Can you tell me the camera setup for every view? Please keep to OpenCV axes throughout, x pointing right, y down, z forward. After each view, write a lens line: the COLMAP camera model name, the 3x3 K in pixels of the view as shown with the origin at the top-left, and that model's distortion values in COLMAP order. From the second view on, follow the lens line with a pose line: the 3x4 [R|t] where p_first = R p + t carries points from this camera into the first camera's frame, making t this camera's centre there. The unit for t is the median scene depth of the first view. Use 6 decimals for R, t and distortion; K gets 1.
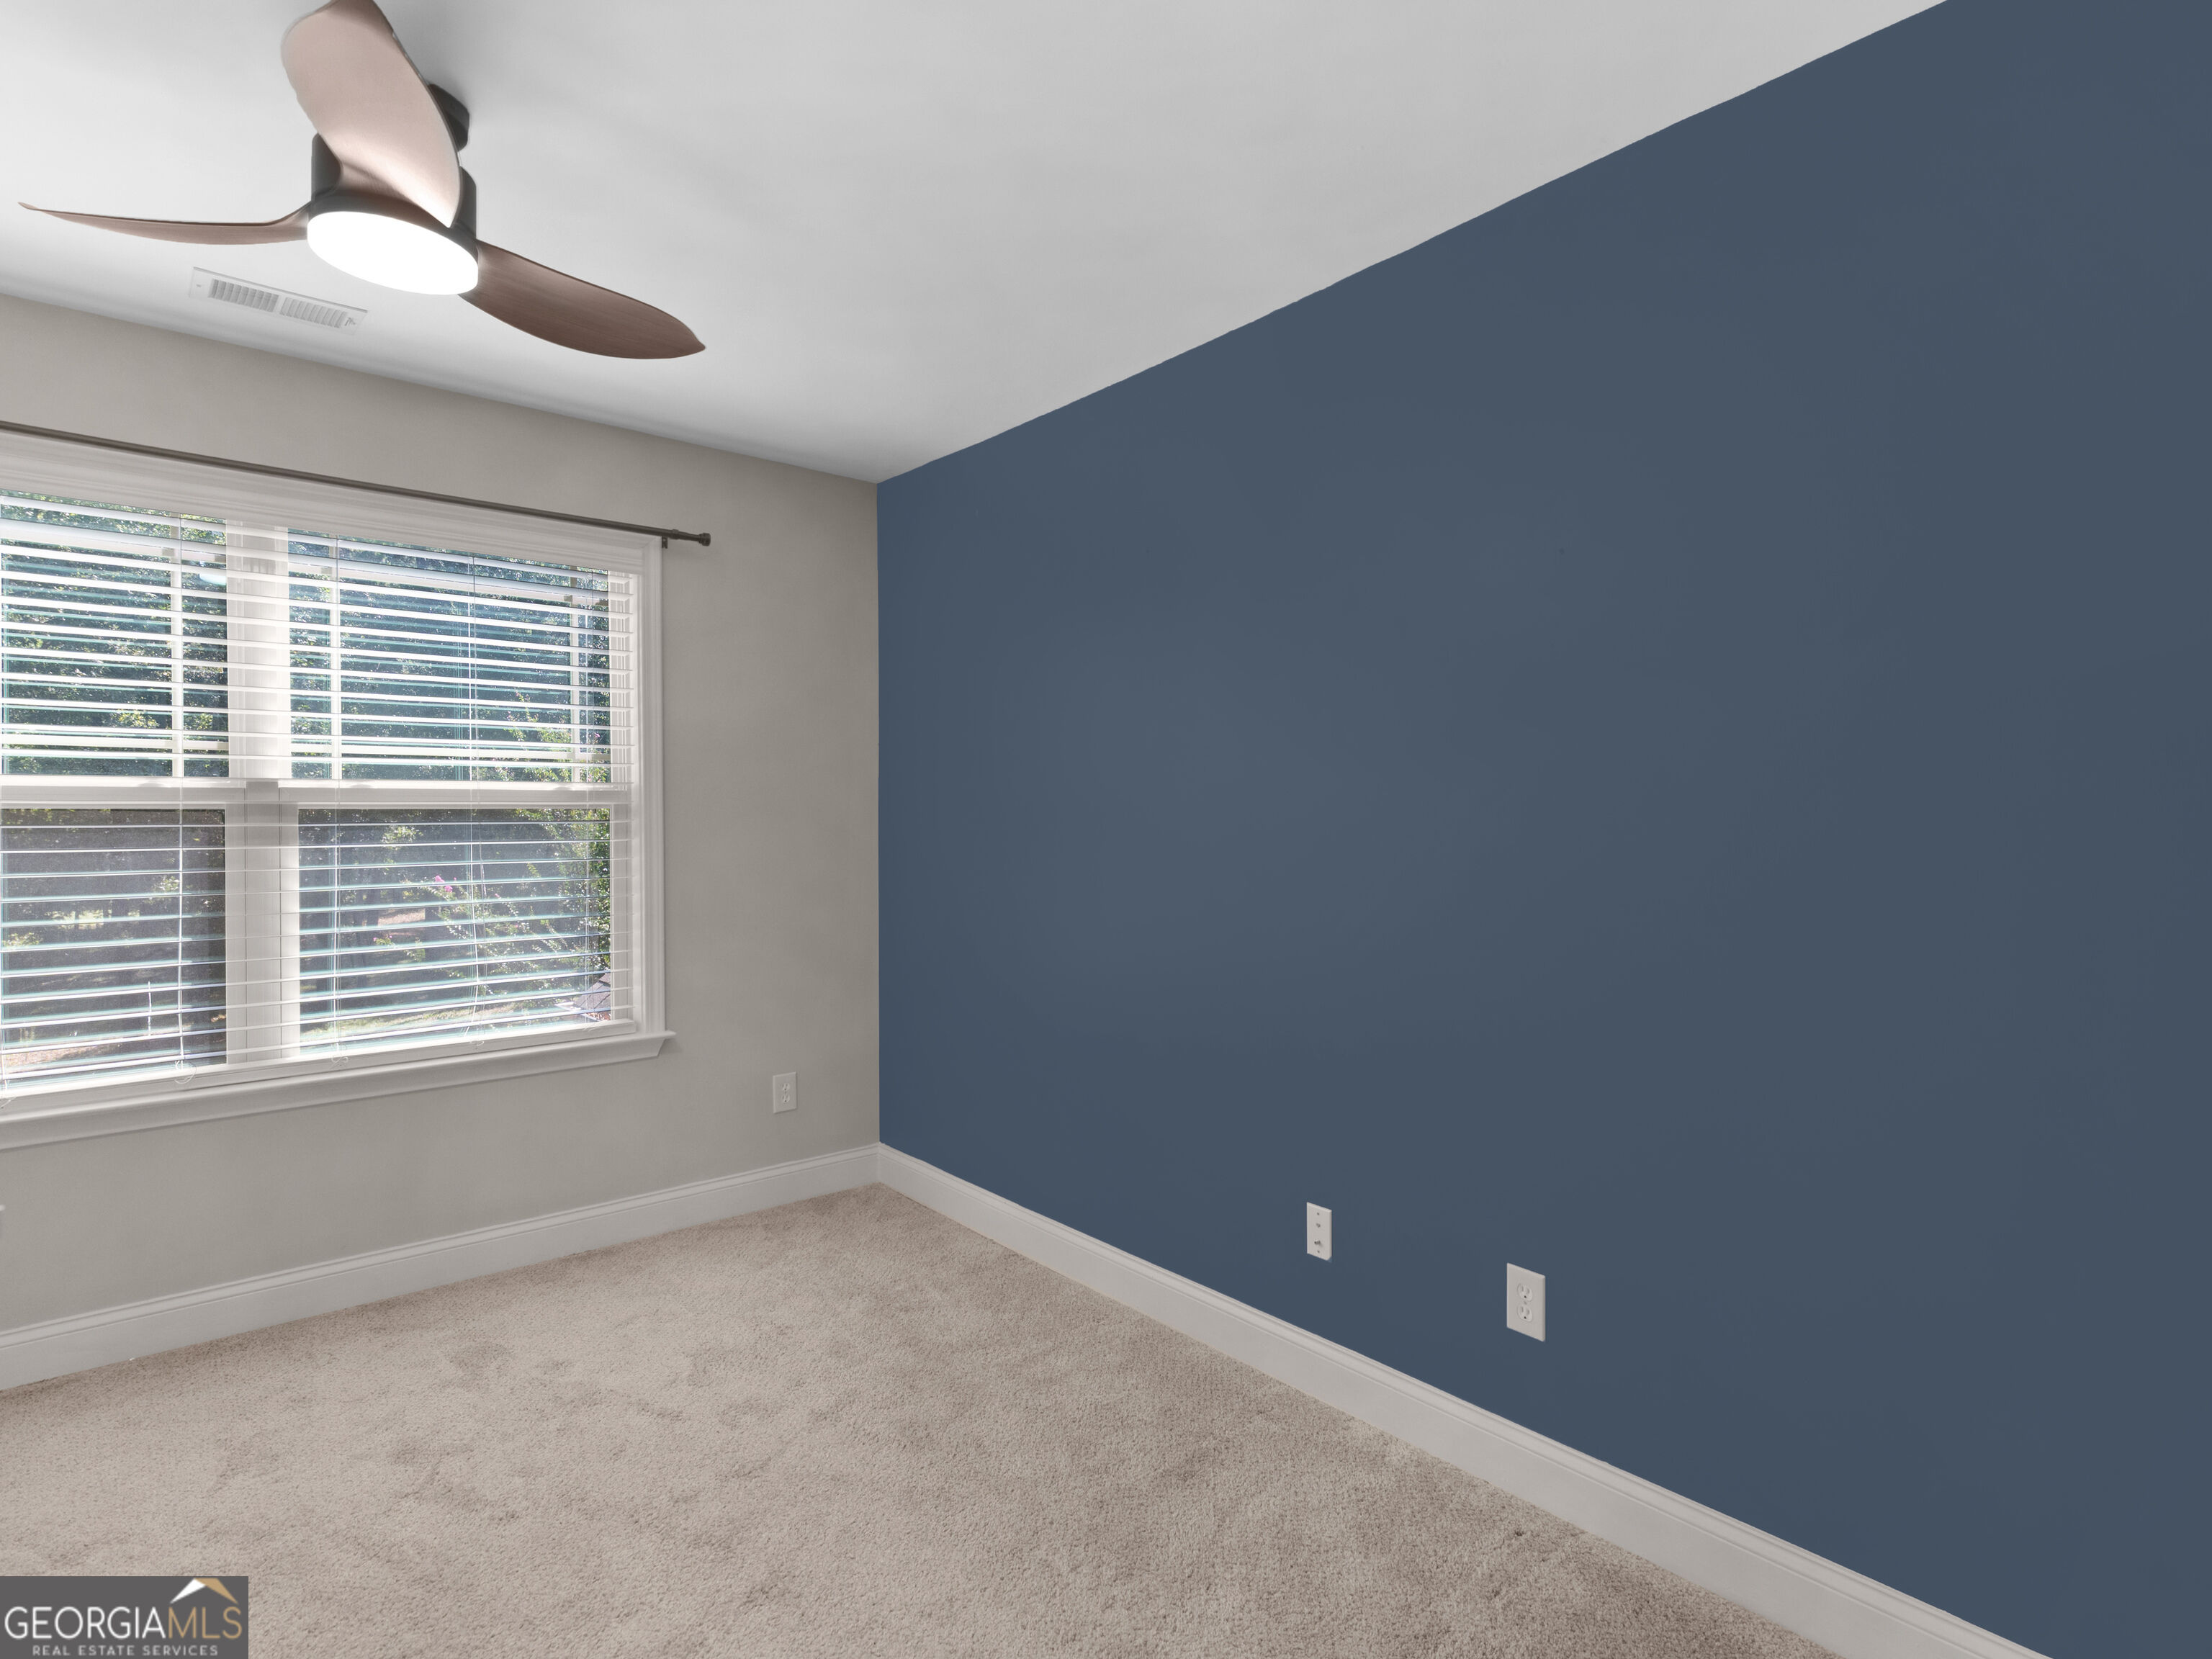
lens RADIAL K [[1109.2, 0, 1042.7], [0, 1109.2, 836.3], [0, 0, 1]] dist [0.007758, 0.000563]
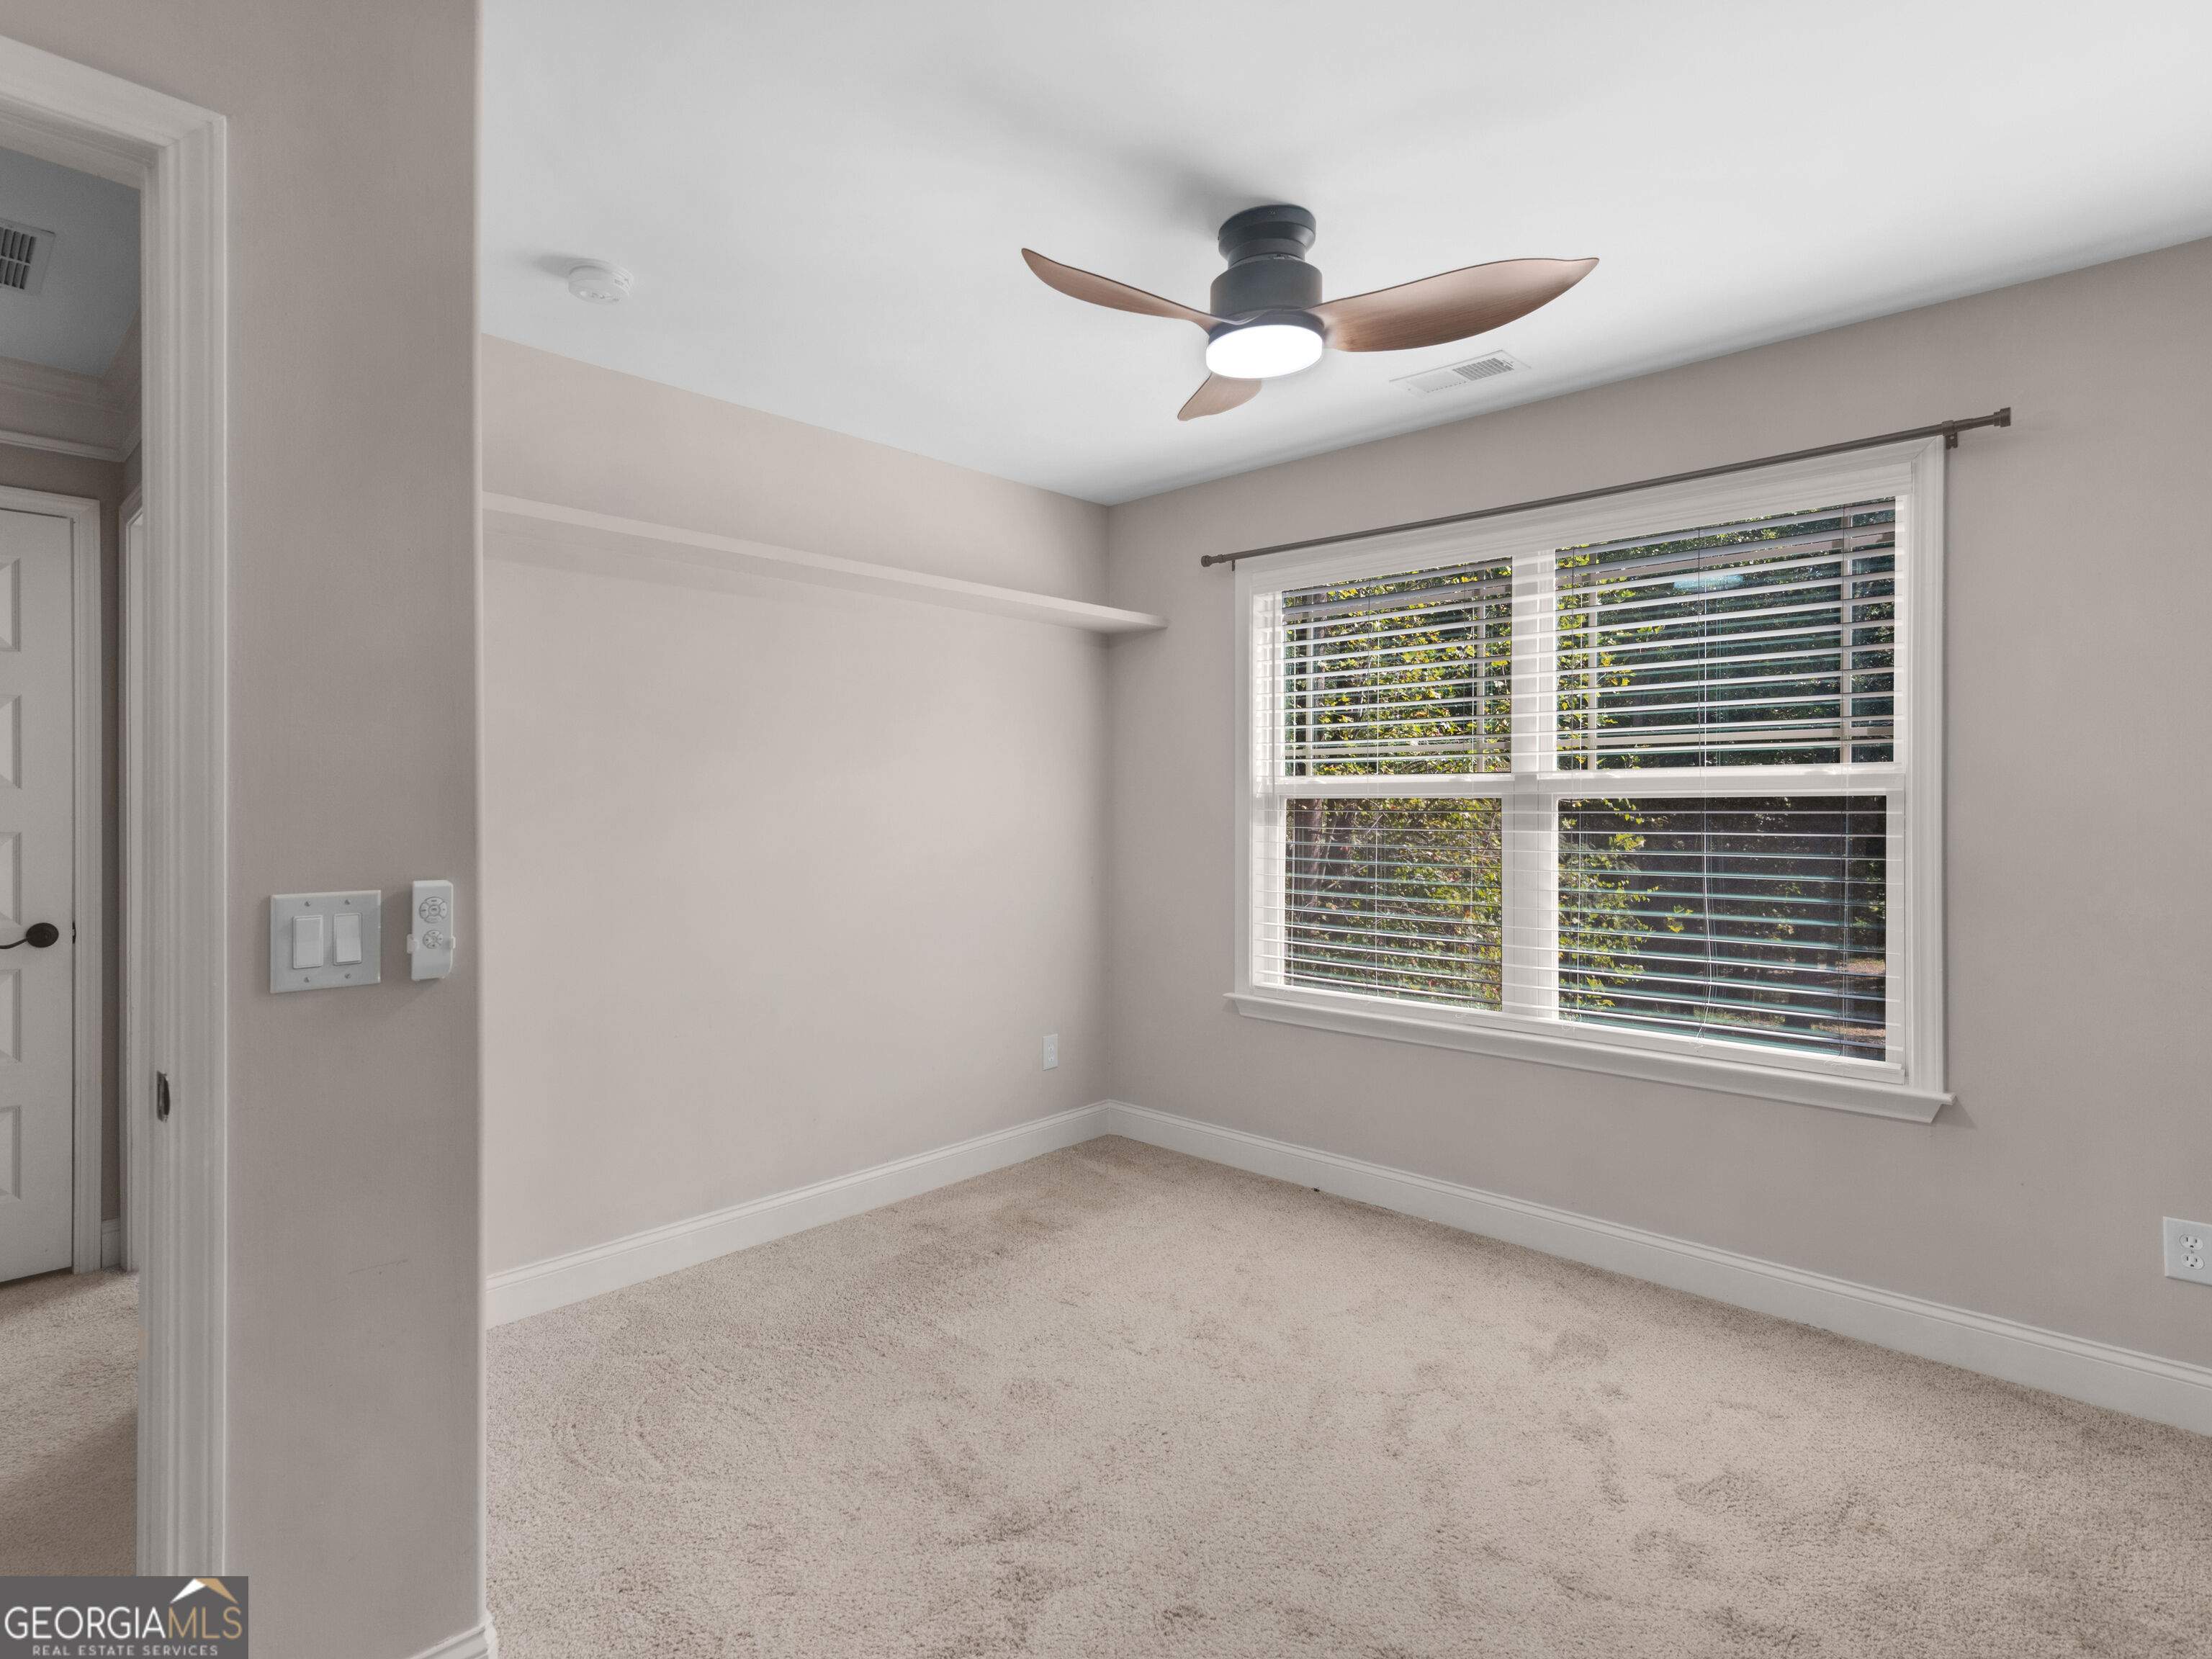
lens RADIAL K [[1155.7, 0, 1129.9], [0, 1155.7, 809.6], [0, 0, 1]] dist [0.012337, -0.001001]
pose [[0.142972, 0.008780, -0.989688, 0.418263], [-0.016174, 0.999848, 0.006534, -0.013860], [0.989595, 0.015073, 0.143092, 0.400580]]
